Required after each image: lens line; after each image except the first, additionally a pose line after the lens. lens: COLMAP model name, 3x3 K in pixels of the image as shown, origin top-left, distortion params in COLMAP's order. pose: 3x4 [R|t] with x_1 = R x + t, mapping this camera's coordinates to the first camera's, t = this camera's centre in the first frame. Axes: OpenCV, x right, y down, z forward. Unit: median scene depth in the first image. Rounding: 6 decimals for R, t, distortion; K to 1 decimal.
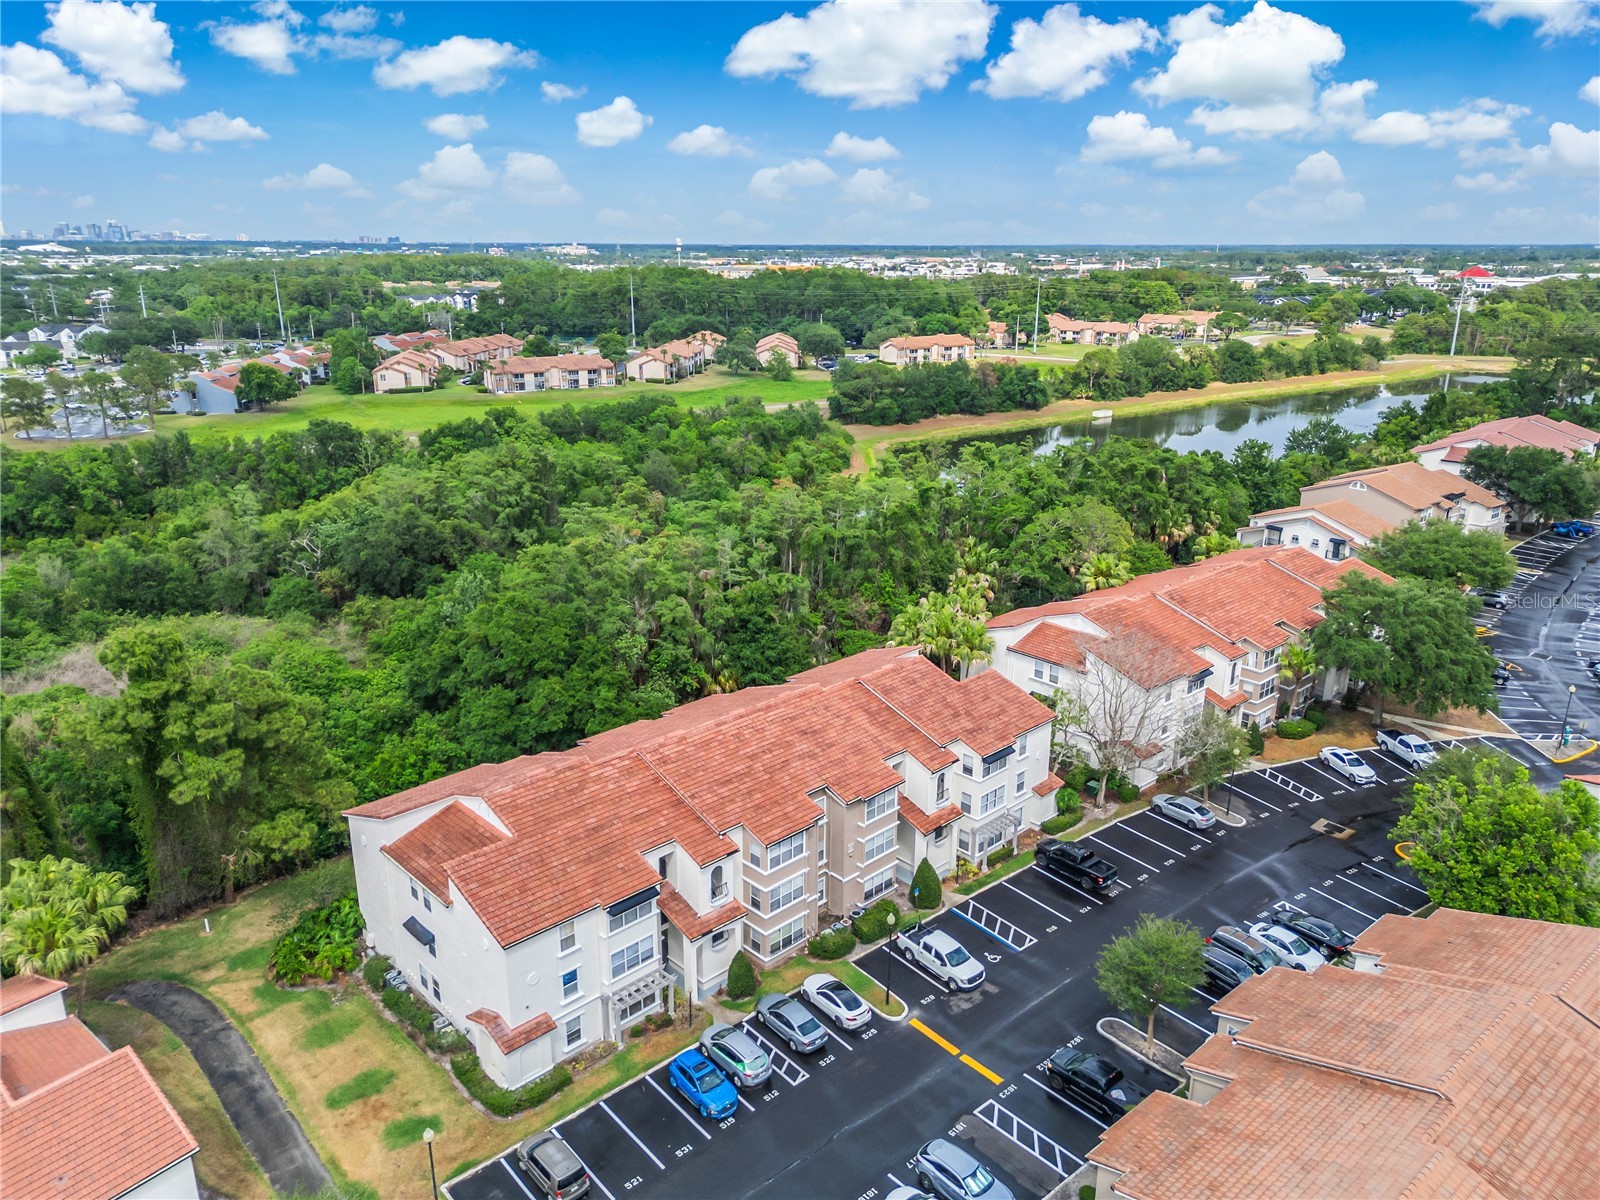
lens RADIAL K [[1117.8, 0, 804.0], [0, 1117.8, 603.1], [0, 0, 1]] dist [0.080861, -0.080849]
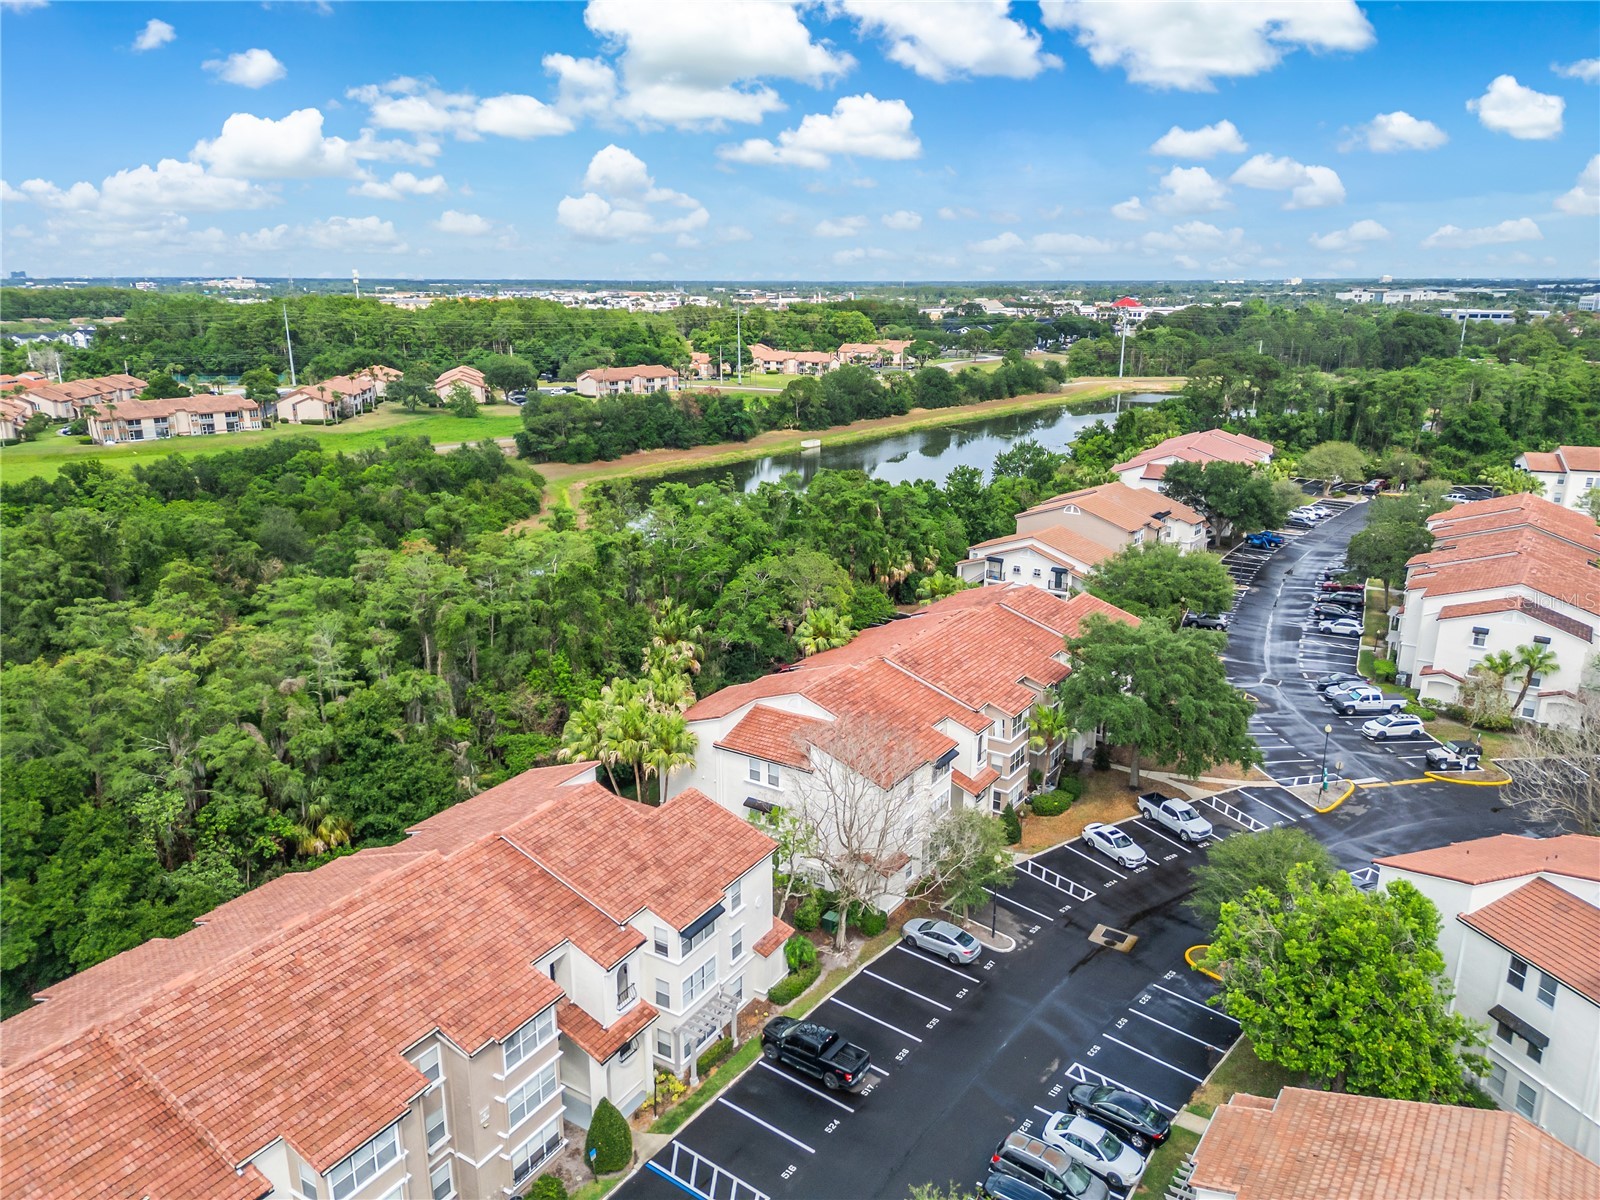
lens RADIAL K [[1117.8, 0, 804.0], [0, 1117.8, 603.1], [0, 0, 1]] dist [0.080861, -0.080849]
pose [[0.968779, -0.072110, 0.237207, 0.062198], [0.078929, 0.996692, -0.019367, -0.038043], [-0.235026, 0.037485, 0.971266, 0.212966]]
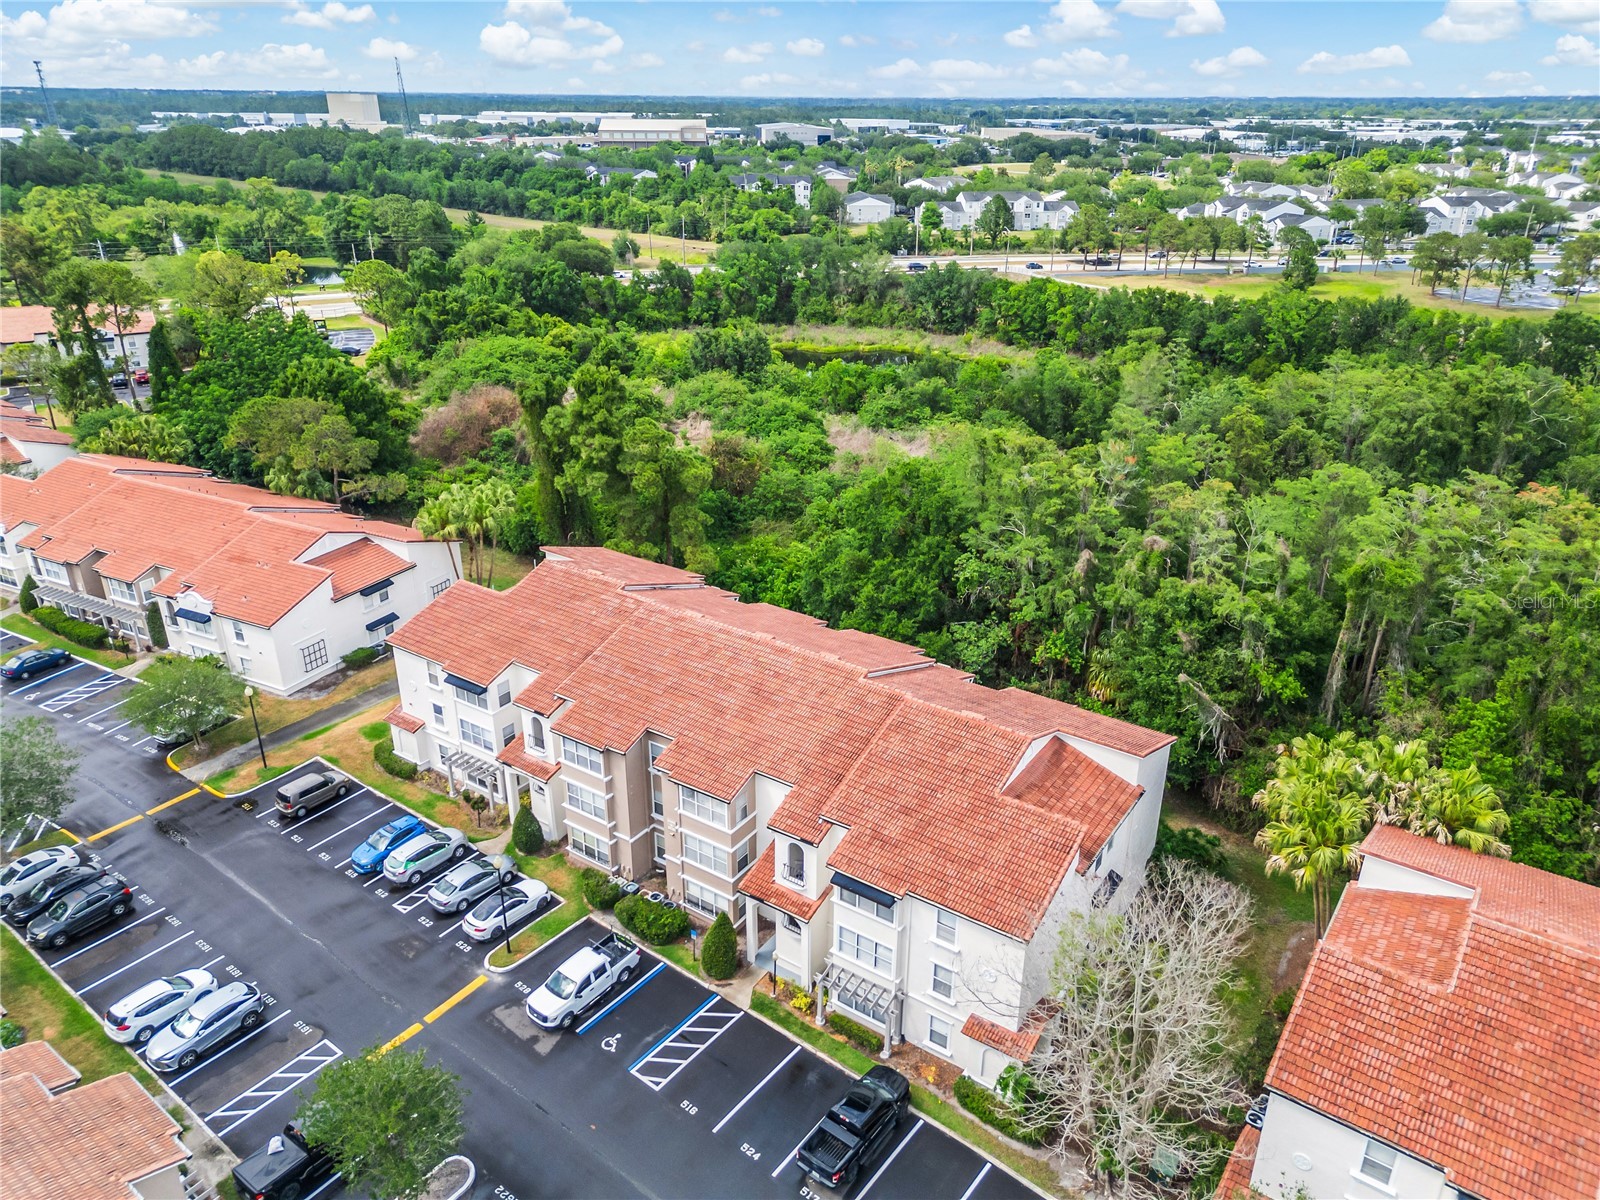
lens RADIAL K [[1117.8, 0, 804.0], [0, 1117.8, 603.1], [0, 0, 1]] dist [0.080861, -0.080849]
pose [[0.205116, 0.399698, -0.893403, 0.517197], [-0.303238, 0.893848, 0.330277, -0.159295], [0.930577, 0.203168, 0.304546, 0.580172]]
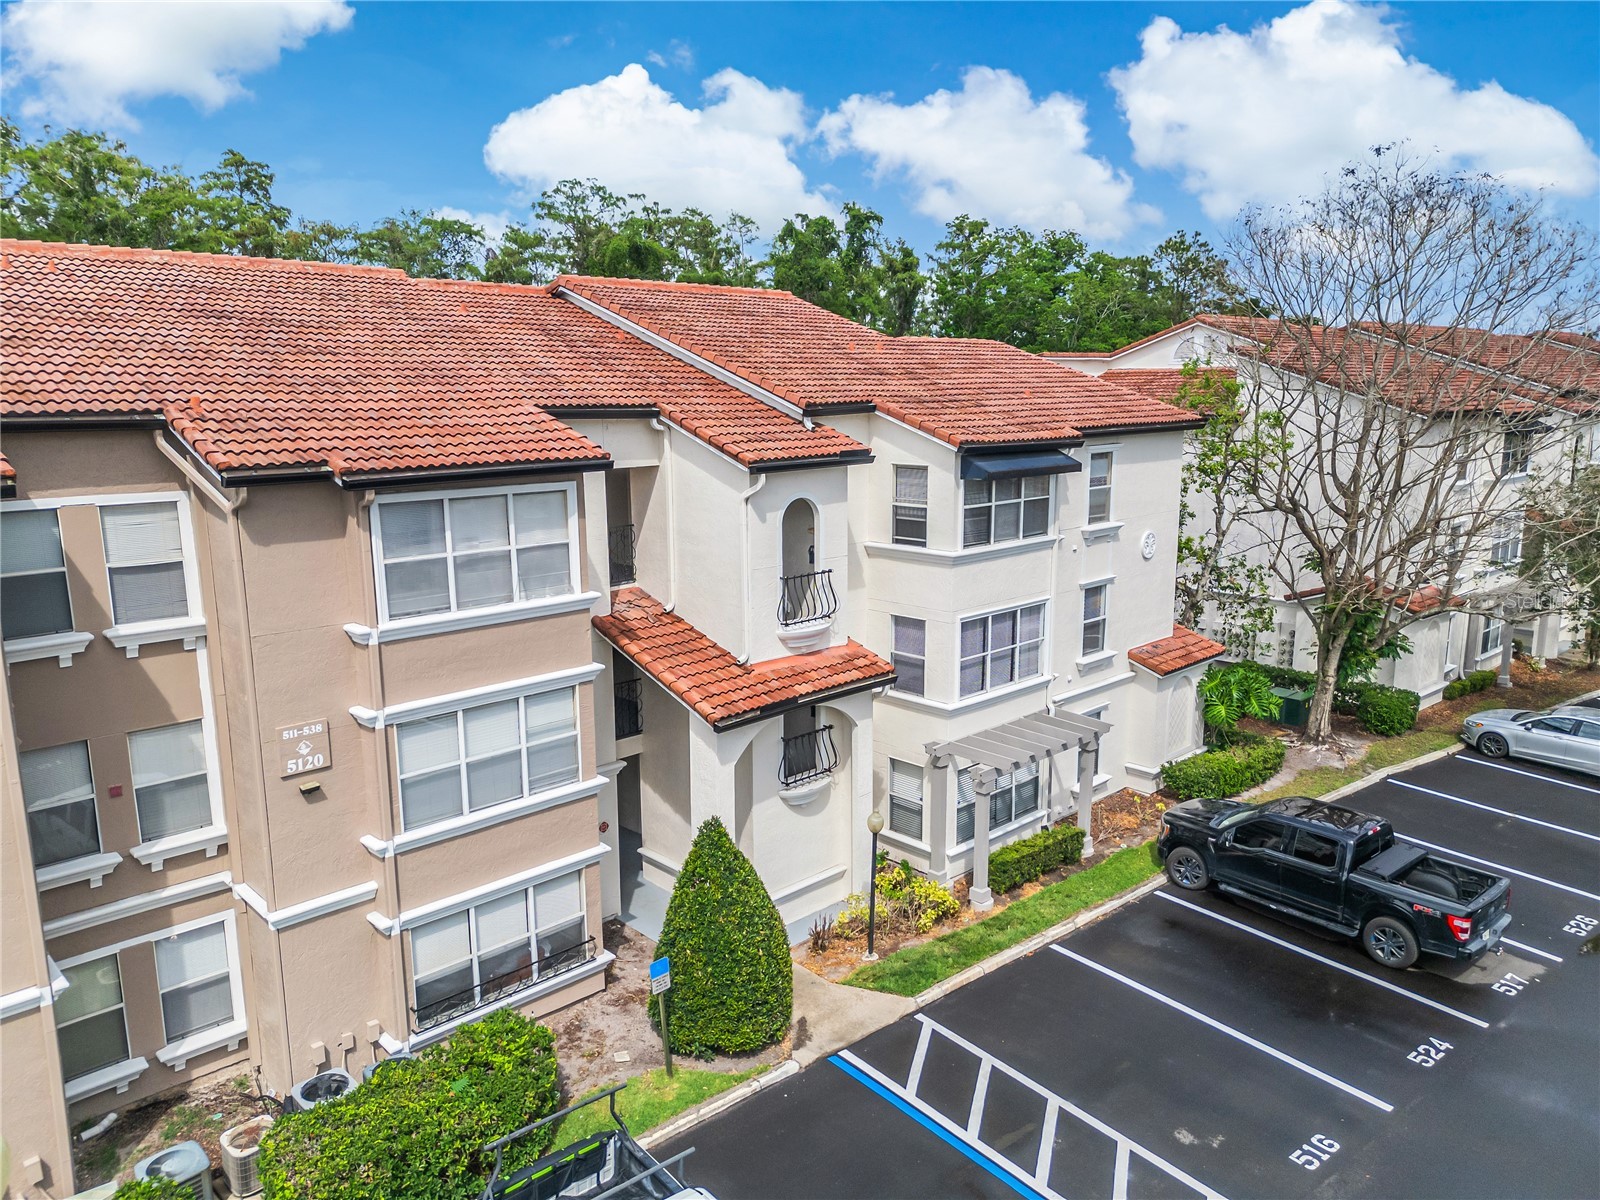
lens RADIAL K [[1127.9, 0, 804.5], [0, 1127.9, 603.5], [0, 0, 1]] dist [0.076924, -0.071158]
pose [[0.999948, -0.010037, 0.001888, 0.093507], [0.010191, 0.992739, -0.119853, 0.156249], [-0.000671, 0.119866, 0.992790, 0.569776]]
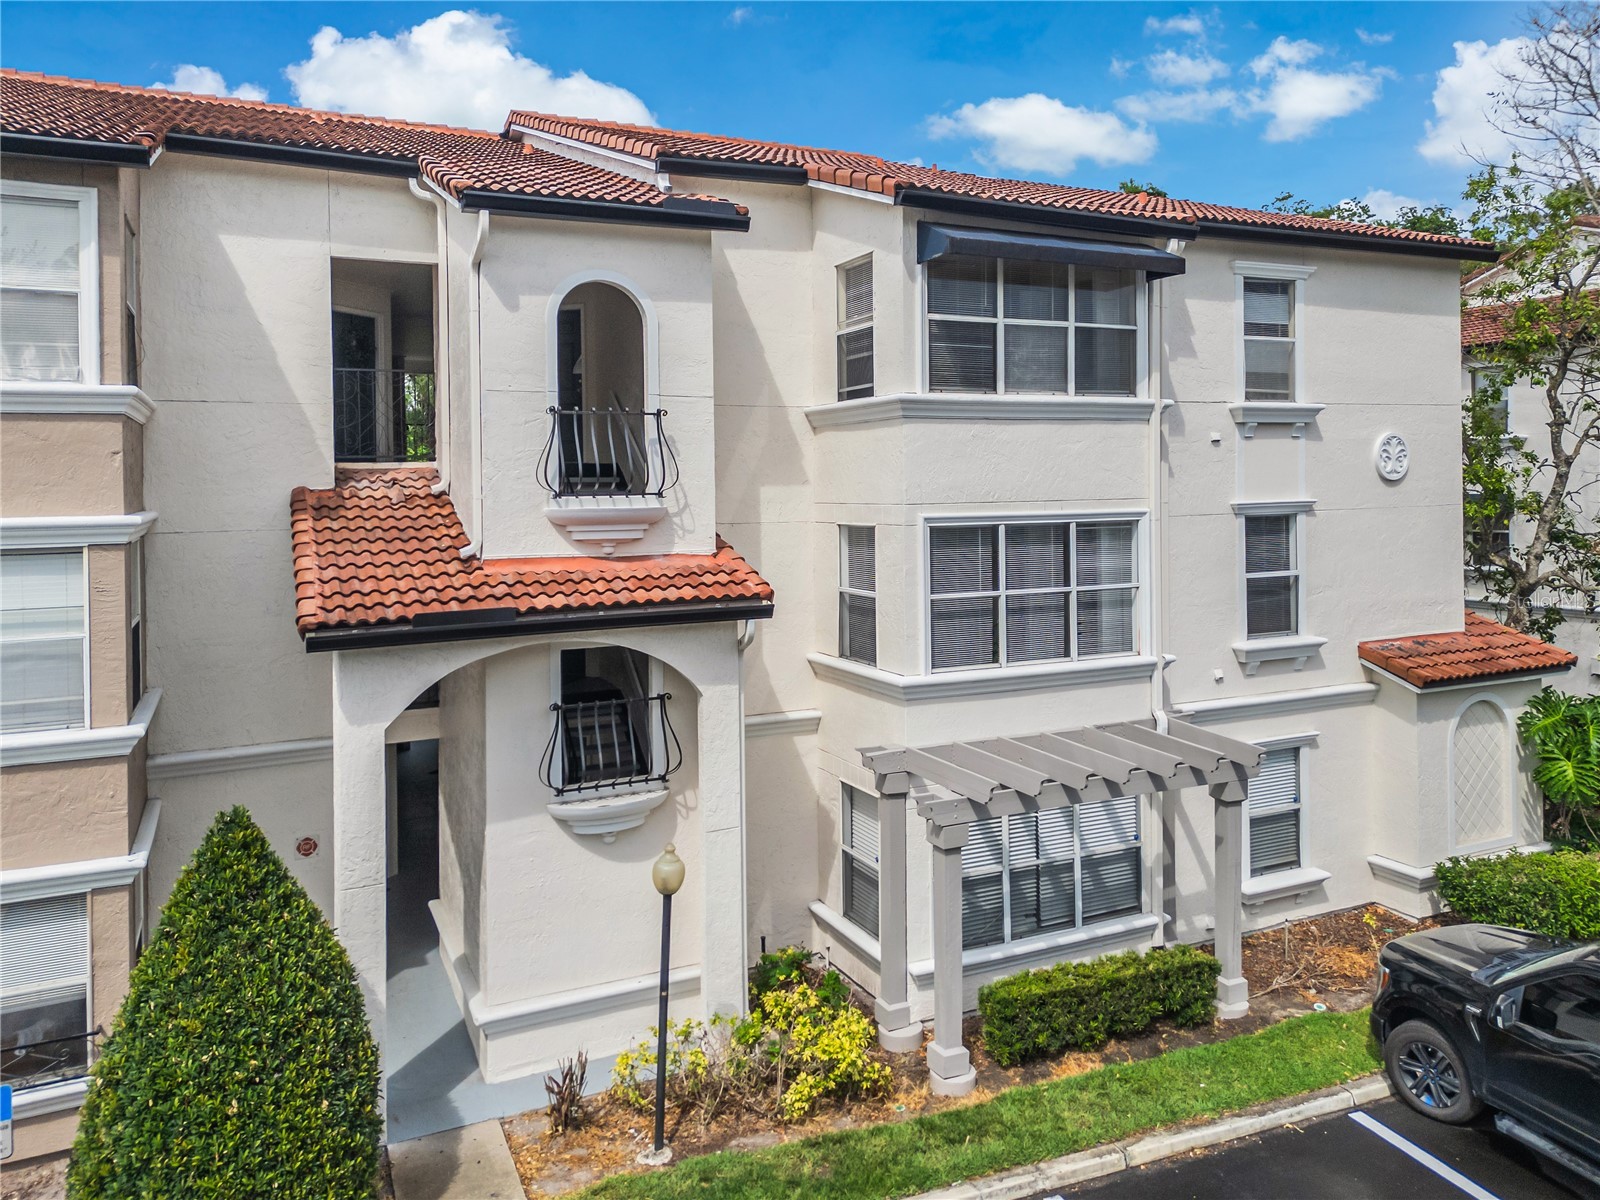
lens RADIAL K [[1155.2, 0, 803.1], [0, 1155.2, 492.5], [0, 0, 1]] dist [0.052357, -0.043984]
pose [[0.947975, -0.012459, -0.318102, 0.148873], [-0.082032, 0.955930, -0.281903, 0.166118], [0.307595, 0.293331, 0.905175, 0.667264]]
